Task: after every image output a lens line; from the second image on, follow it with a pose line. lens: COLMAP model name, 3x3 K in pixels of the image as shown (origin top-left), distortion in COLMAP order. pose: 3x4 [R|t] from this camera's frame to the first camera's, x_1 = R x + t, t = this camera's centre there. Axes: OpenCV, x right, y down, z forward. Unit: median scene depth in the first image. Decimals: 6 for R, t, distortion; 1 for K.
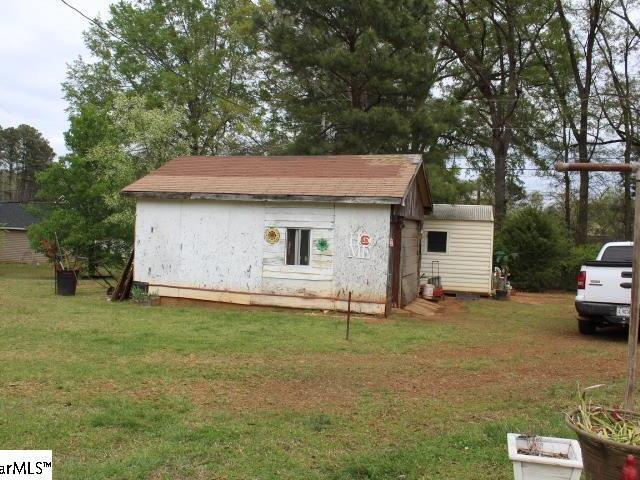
lens RADIAL K [[633.3, 0, 319.7], [0, 633.3, 239.3], [0, 0, 1]] dist [-0.059358, 0.000000]
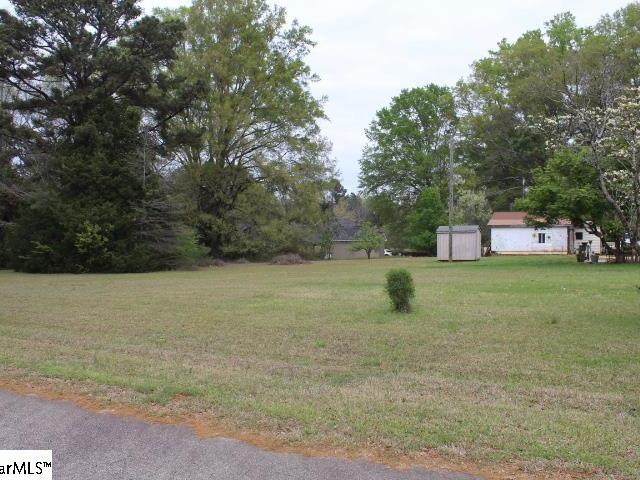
lens RADIAL K [[633.3, 0, 321.3], [0, 633.3, 239.2], [0, 0, 1]] dist [-0.059358, 0.000000]
pose [[0.977195, -0.046882, -0.207105, -0.491261], [0.044314, 0.998873, -0.017023, 0.020516], [0.207670, 0.007457, 0.978171, -2.661435]]
